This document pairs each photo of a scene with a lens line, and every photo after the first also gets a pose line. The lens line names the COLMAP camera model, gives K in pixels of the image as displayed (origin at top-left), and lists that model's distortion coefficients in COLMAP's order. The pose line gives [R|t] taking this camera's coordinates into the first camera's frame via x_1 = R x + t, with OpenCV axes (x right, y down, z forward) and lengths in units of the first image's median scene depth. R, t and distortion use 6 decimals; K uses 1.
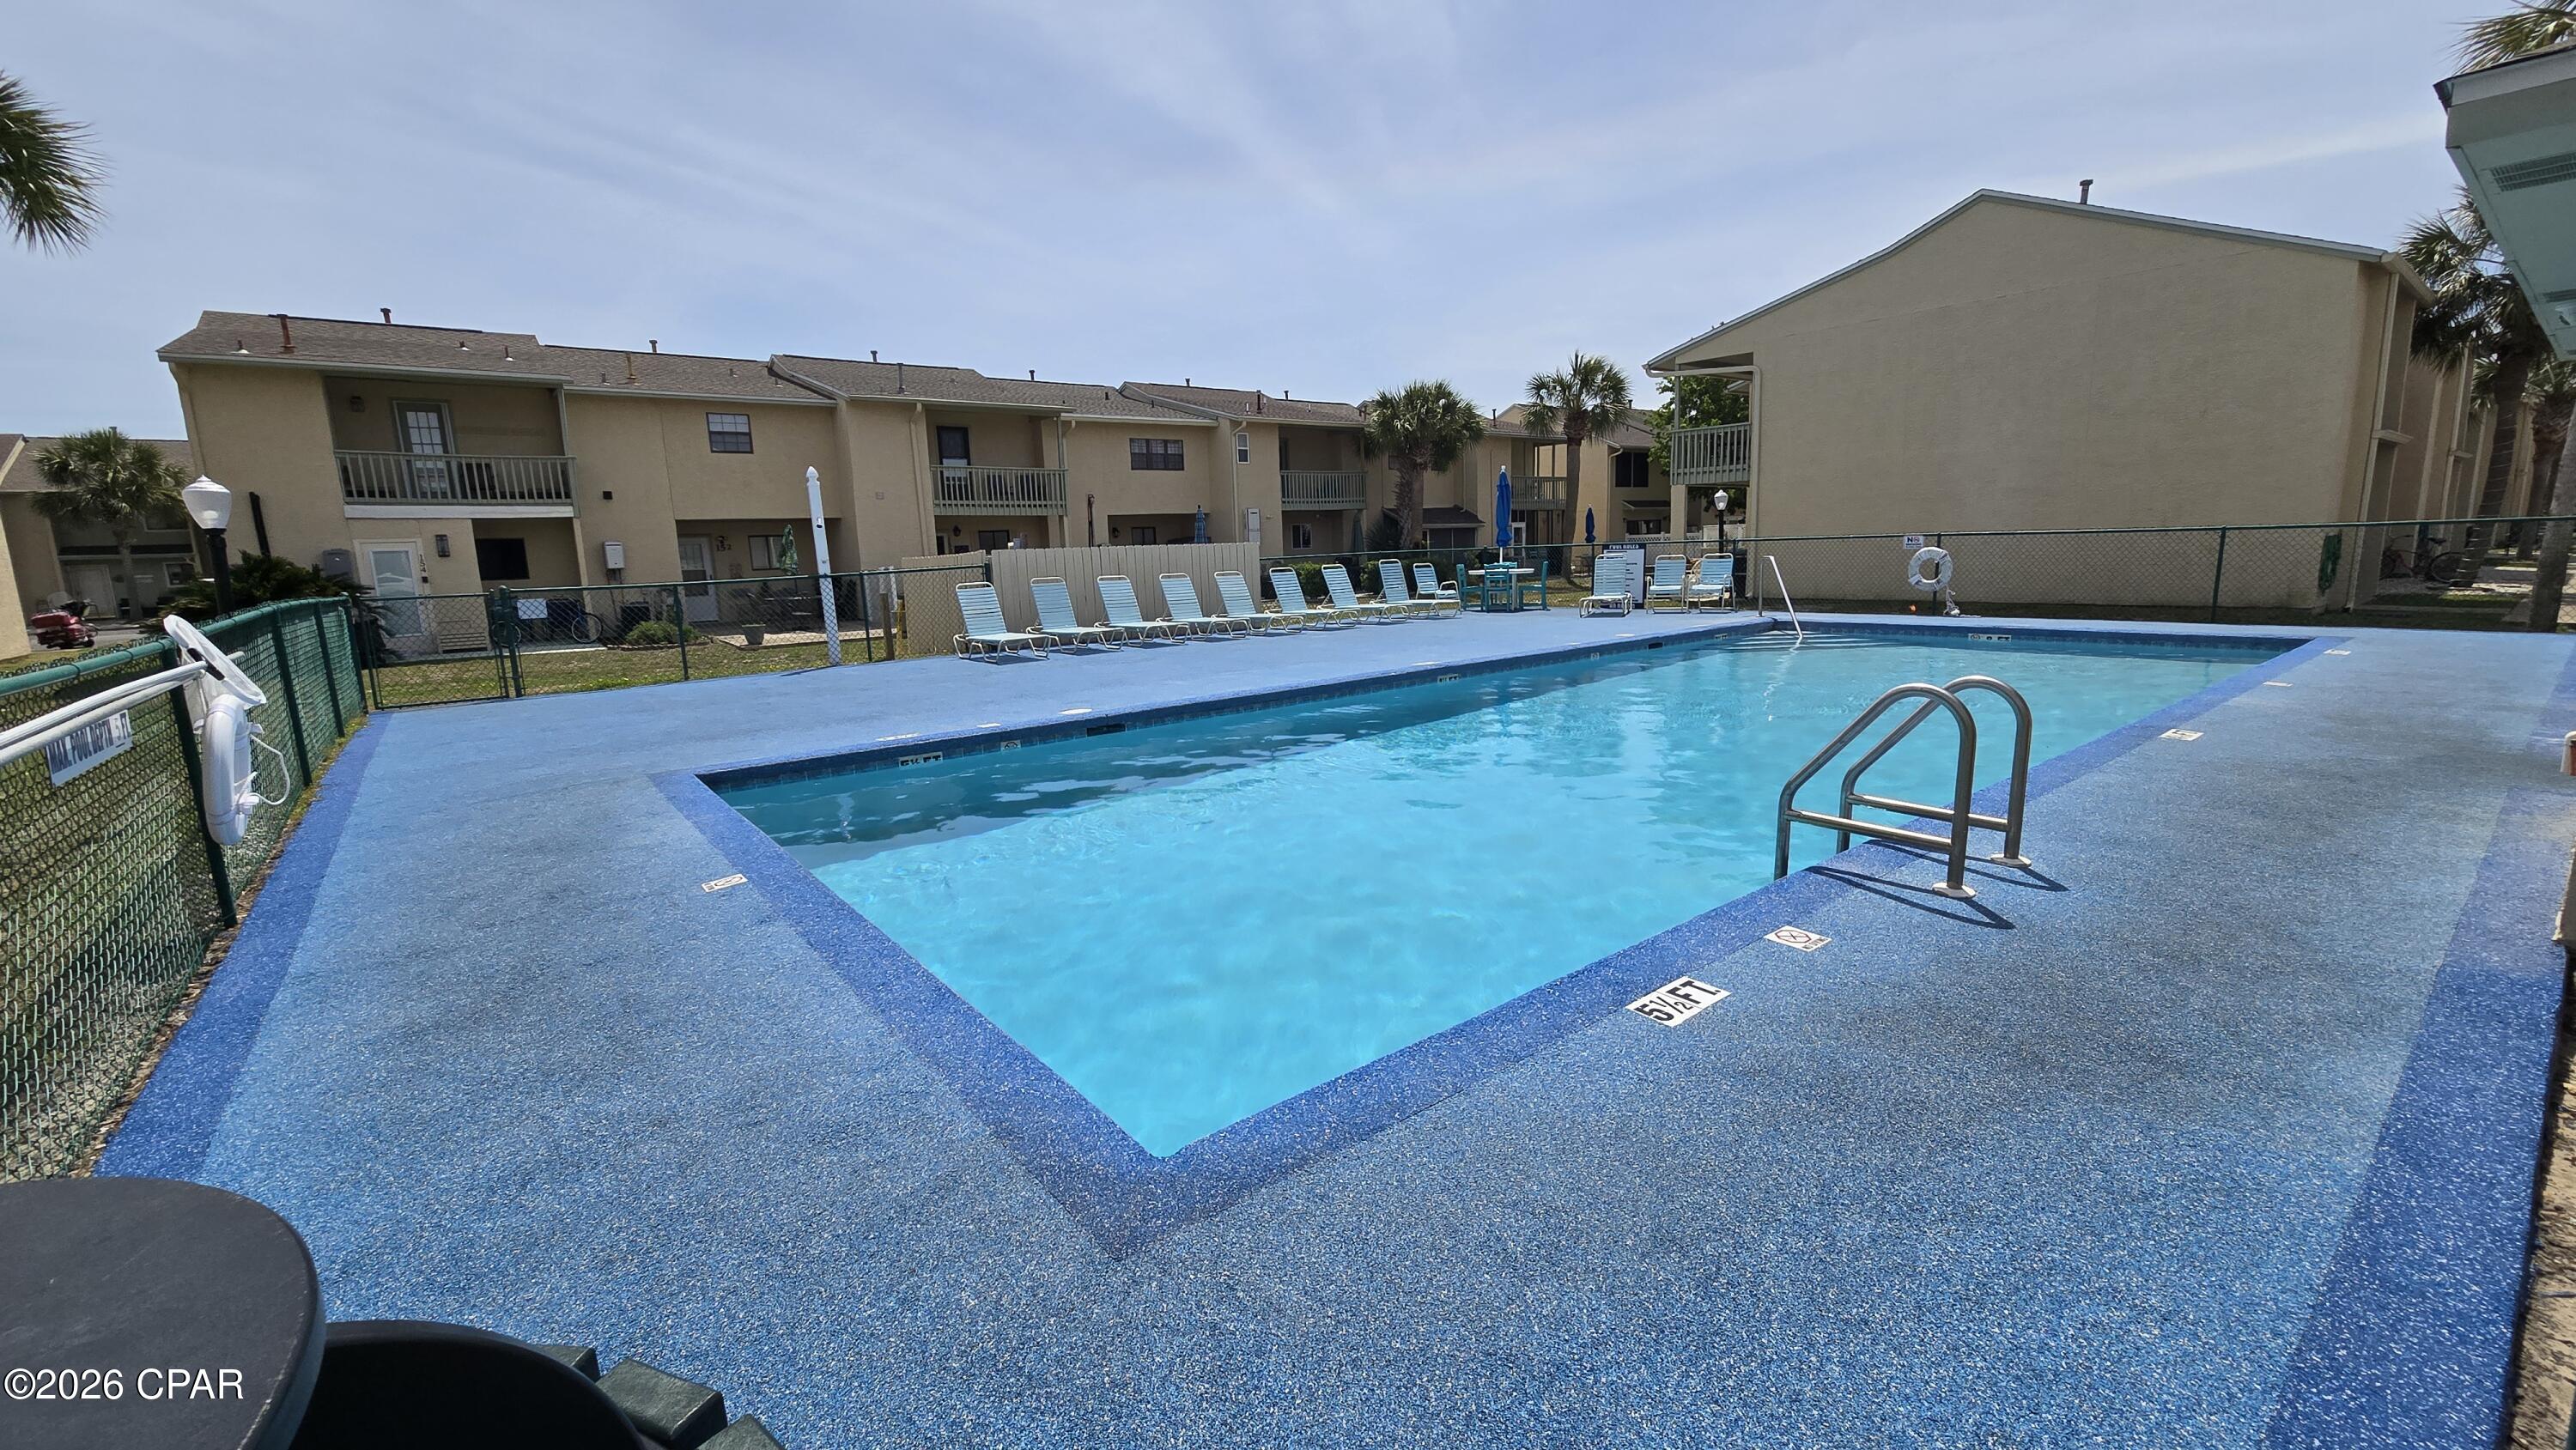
lens RADIAL K [[1029.5, 0, 1231.2], [0, 1029.5, 720.7], [0, 0, 1]] dist [-0.000352, -0.000071]
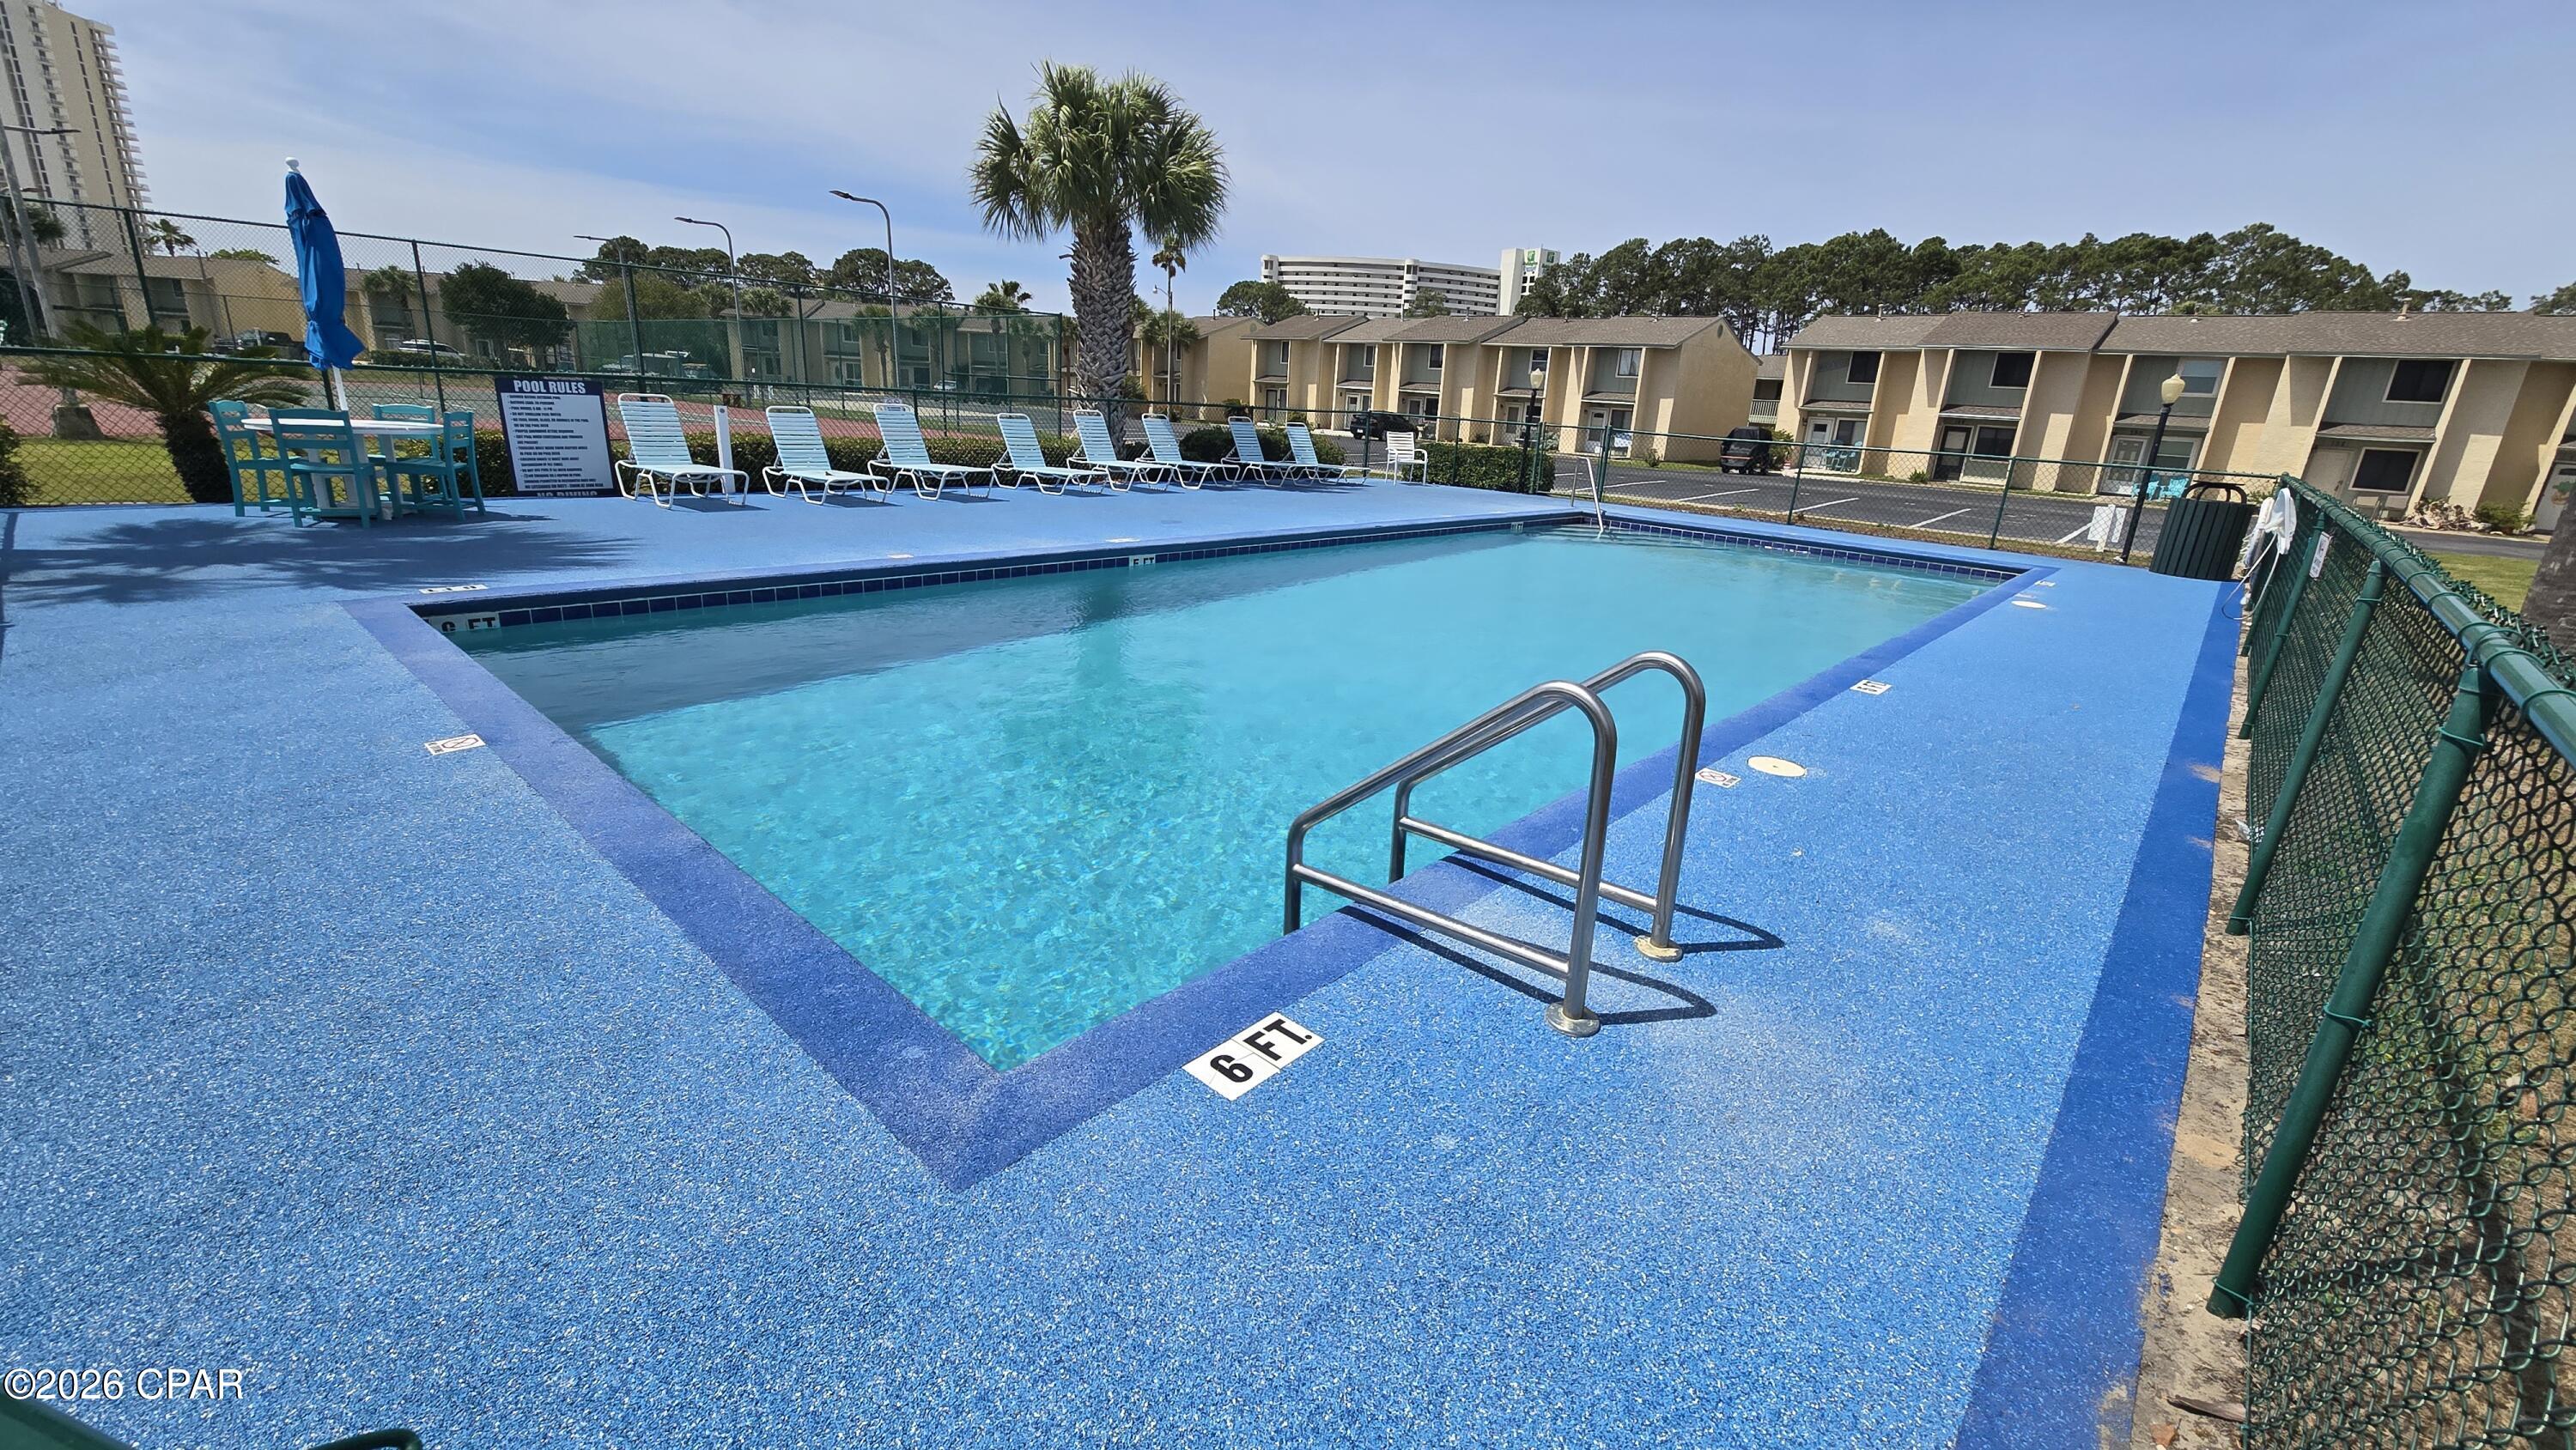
lens RADIAL K [[1042.7, 0, 1288.0], [0, 1042.7, 725.0], [0, 0, 1]] dist [-0.000343, -0.000234]
pose [[0.981744, 0.020777, 0.189068, 0.304962], [-0.045982, 0.990458, 0.129920, -0.056144], [-0.184564, -0.136242, 0.973331, 0.297007]]
